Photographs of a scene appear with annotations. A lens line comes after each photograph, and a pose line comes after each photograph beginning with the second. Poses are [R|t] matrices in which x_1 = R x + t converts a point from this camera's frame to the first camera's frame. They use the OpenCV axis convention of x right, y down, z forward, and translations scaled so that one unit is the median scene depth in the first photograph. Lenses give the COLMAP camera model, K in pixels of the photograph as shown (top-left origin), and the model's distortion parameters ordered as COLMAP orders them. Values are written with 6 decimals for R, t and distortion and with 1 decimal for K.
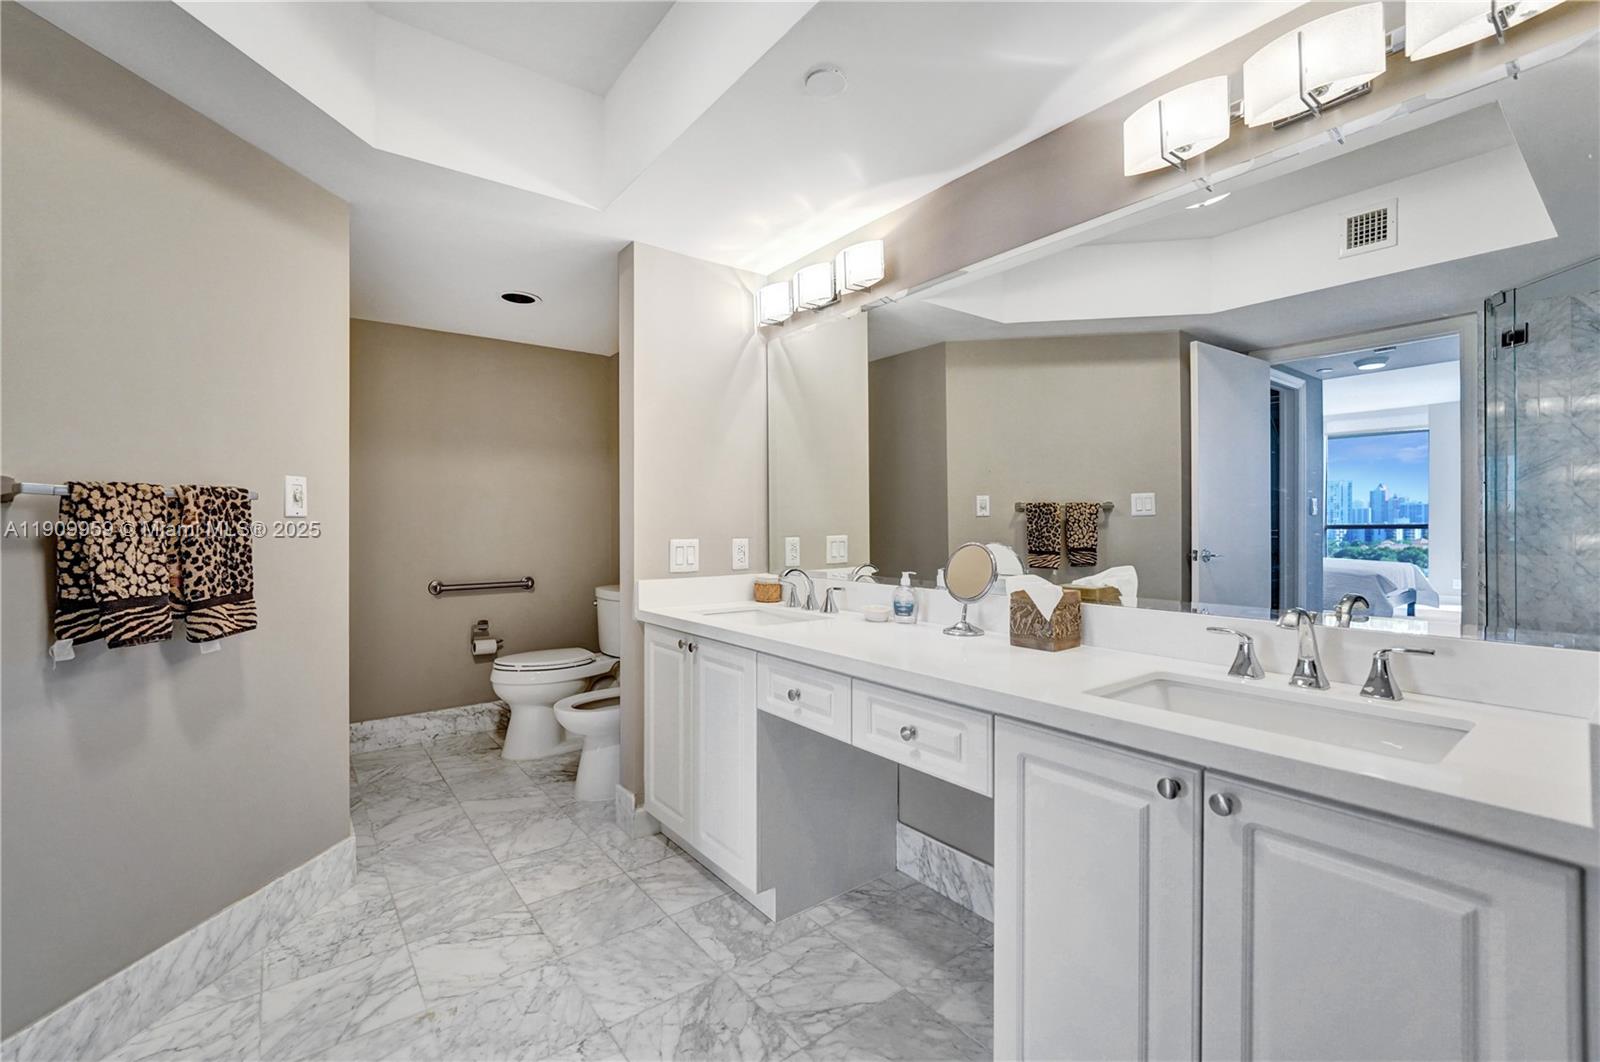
lens RADIAL K [[669.8, 0, 786.0], [0, 669.8, 537.9], [0, 0, 1]] dist [-0.003058, -0.000148]
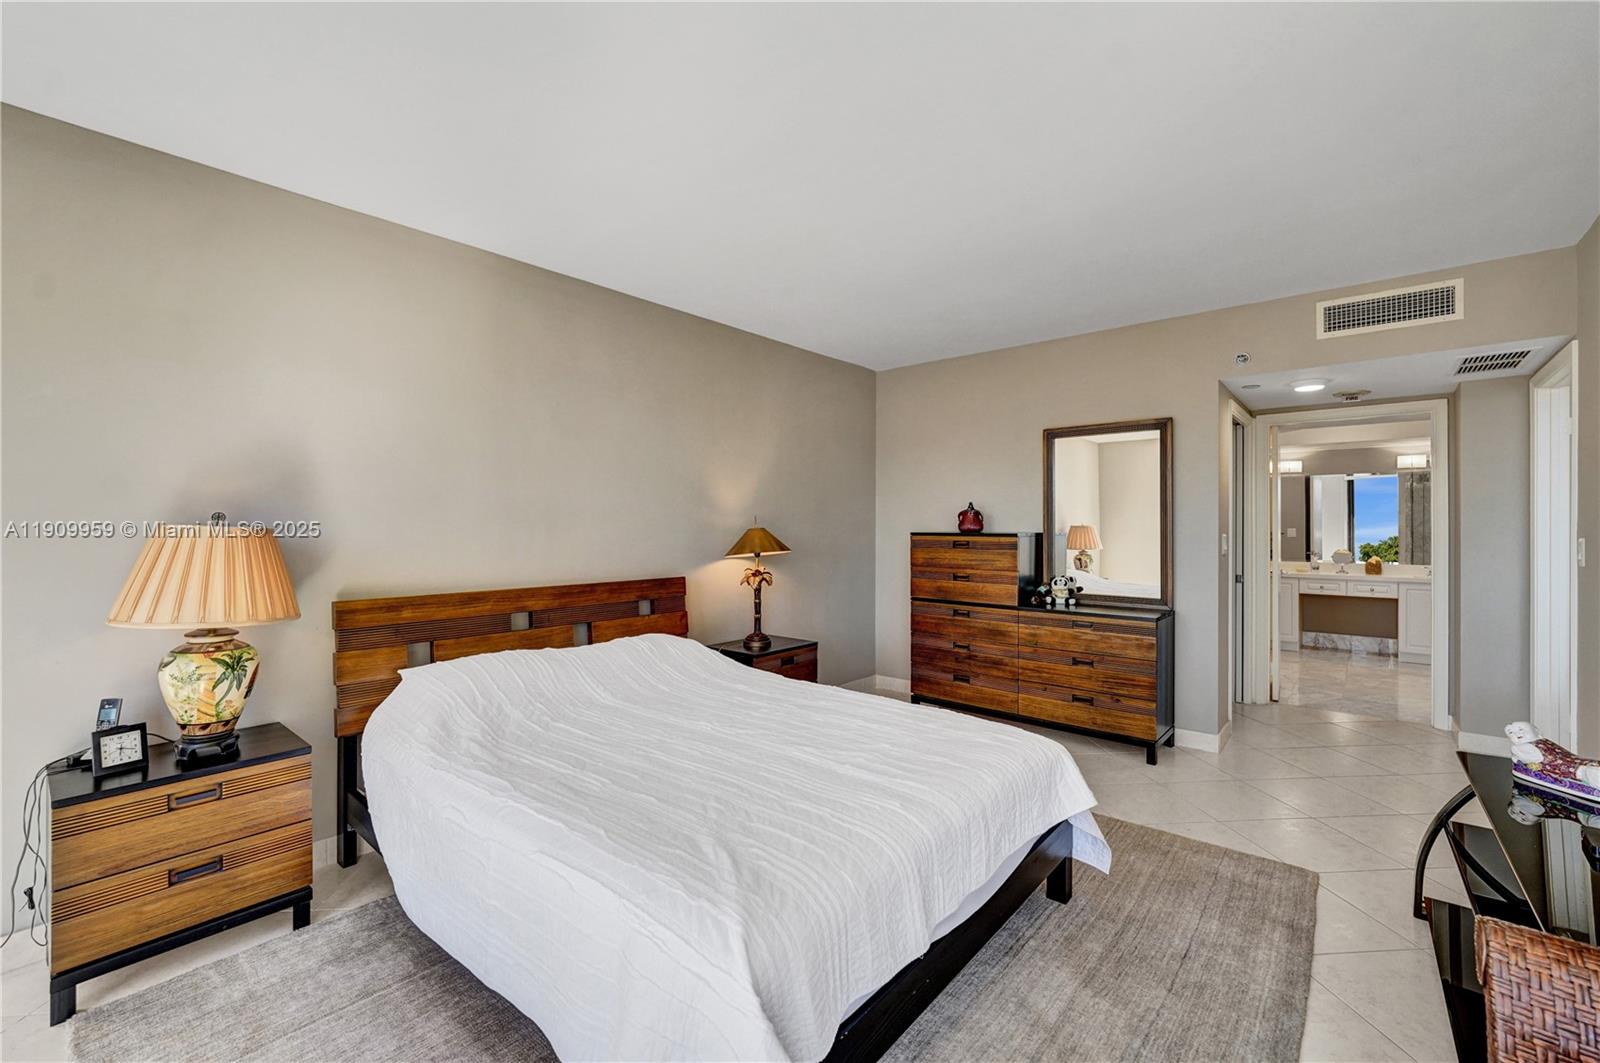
lens RADIAL K [[656.9, 0, 793.3], [0, 656.9, 530.8], [0, 0, 1]] dist [-0.009170, 0.002908]
pose [[0.977548, 0.006067, 0.210627, -3.513833], [-0.004074, 0.999943, -0.009895, -0.047420], [-0.210675, 0.008815, 0.977516, -1.953716]]
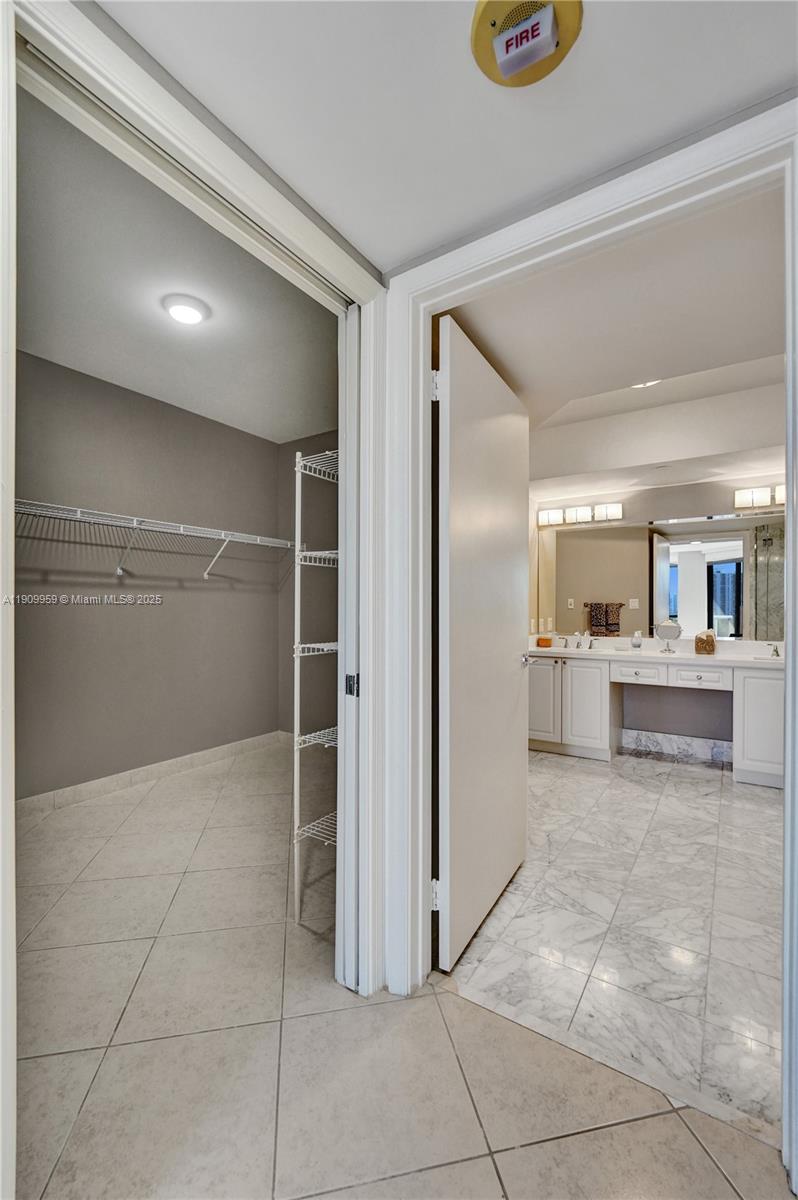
lens RADIAL K [[502.3, 0, 398.0], [0, 502.3, 620.1], [0, 0, 1]] dist [-0.003058, -0.000148]
pose [[0.941820, 0.001272, 0.336115, -1.495012], [-0.002031, 0.999996, 0.001906, 0.004089], [-0.336111, -0.002478, 0.941819, -0.609862]]
